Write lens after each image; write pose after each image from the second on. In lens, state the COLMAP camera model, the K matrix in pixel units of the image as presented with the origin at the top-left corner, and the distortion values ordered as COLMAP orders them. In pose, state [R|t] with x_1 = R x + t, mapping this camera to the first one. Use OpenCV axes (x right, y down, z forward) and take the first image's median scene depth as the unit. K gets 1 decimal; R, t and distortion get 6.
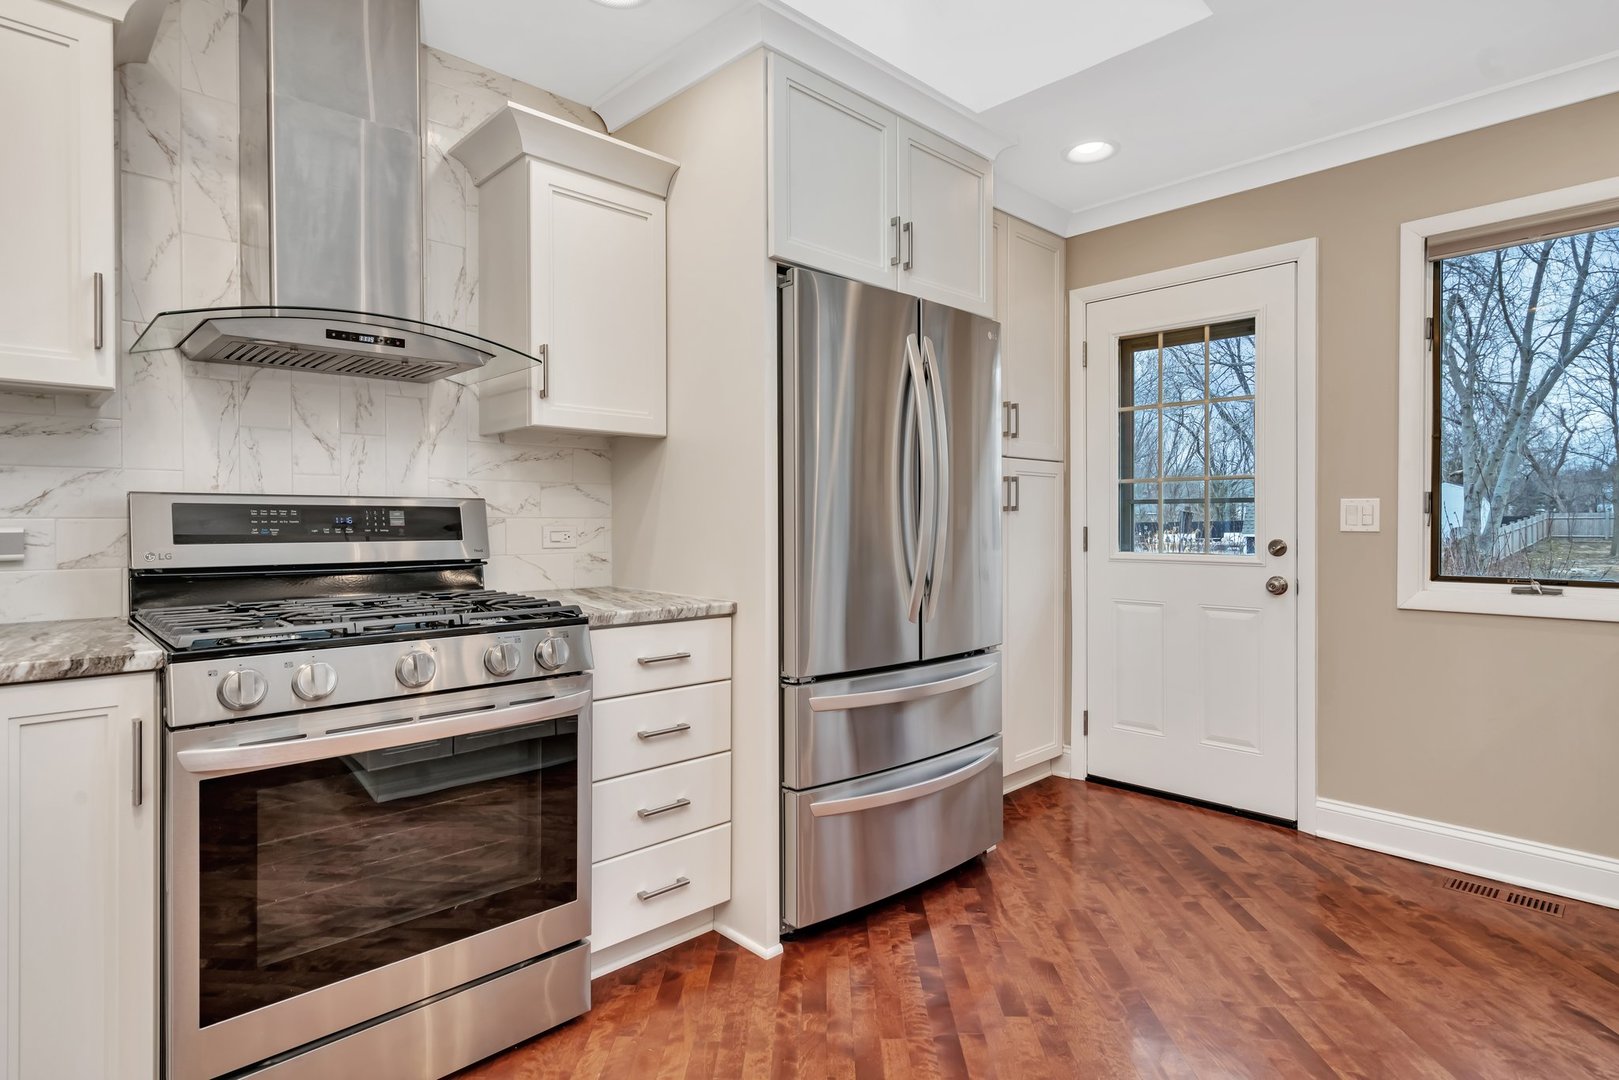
lens RADIAL K [[827.8, 0, 785.6], [0, 827.8, 528.2], [0, 0, 1]] dist [-0.001365, 0.001199]
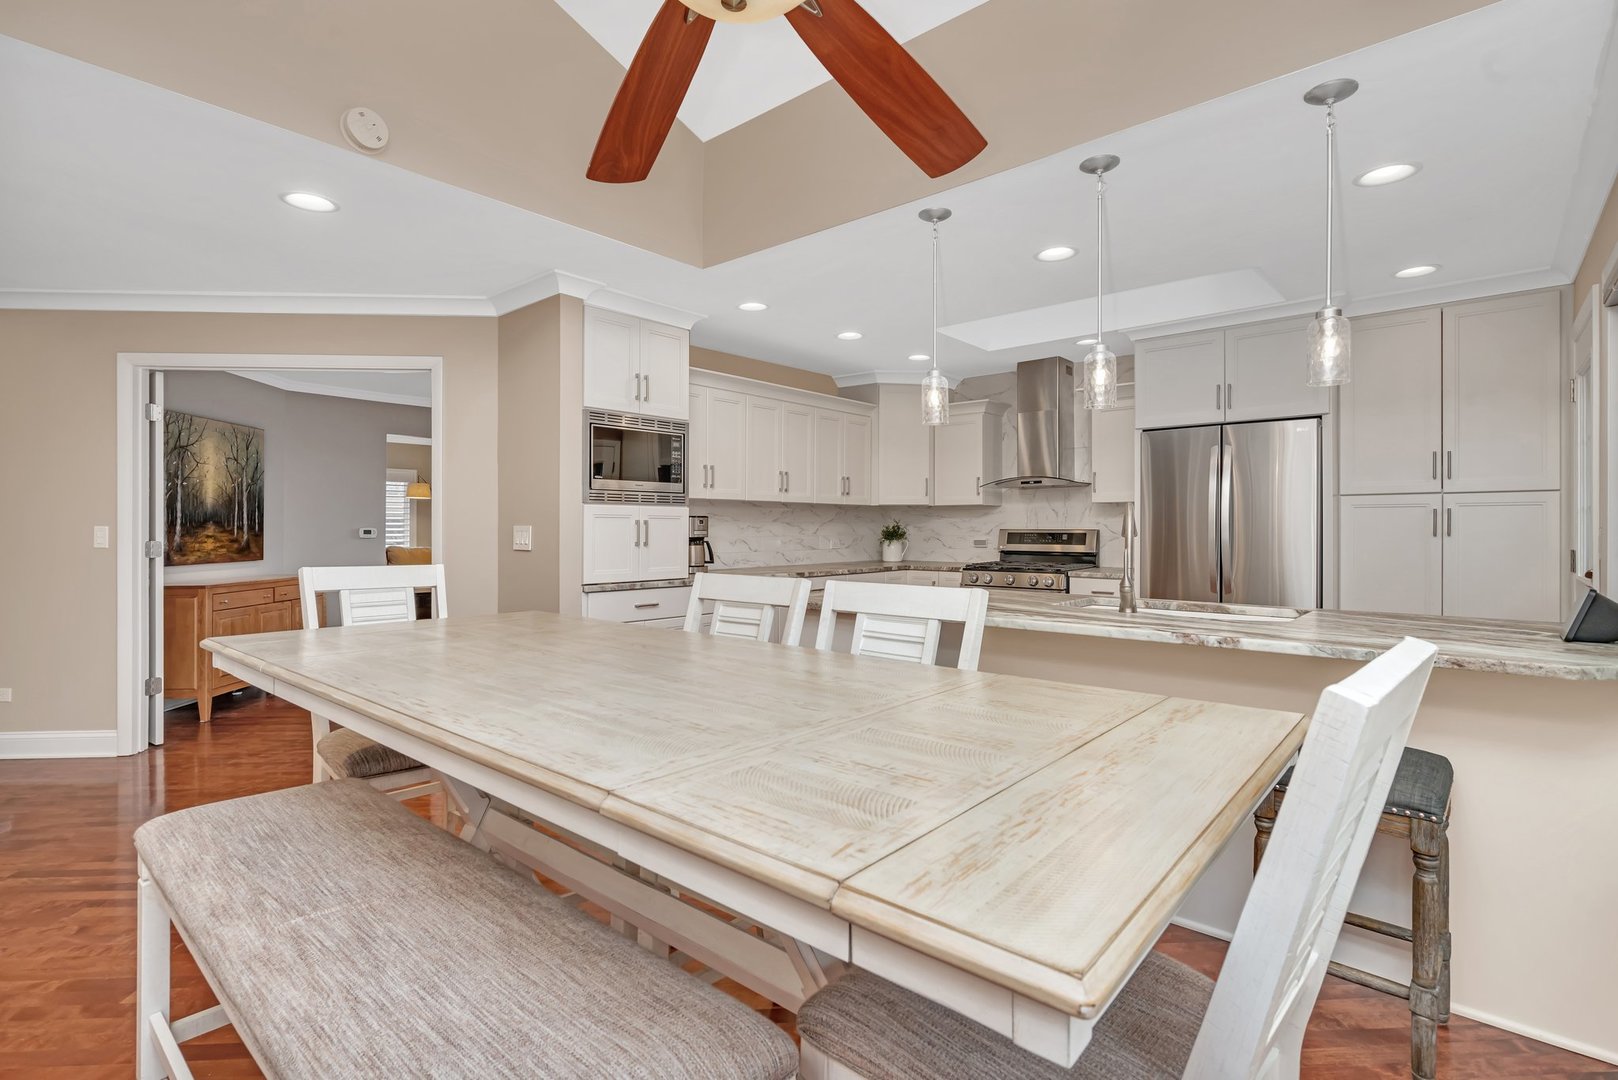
lens RADIAL K [[761.7, 0, 819.8], [0, 761.7, 527.6], [0, 0, 1]] dist [-0.001502, -0.000021]
pose [[0.115764, 0.003943, -0.993269, 1.833540], [-0.008217, 0.999962, 0.003012, -0.040158], [0.993243, 0.007813, 0.115792, -0.137567]]
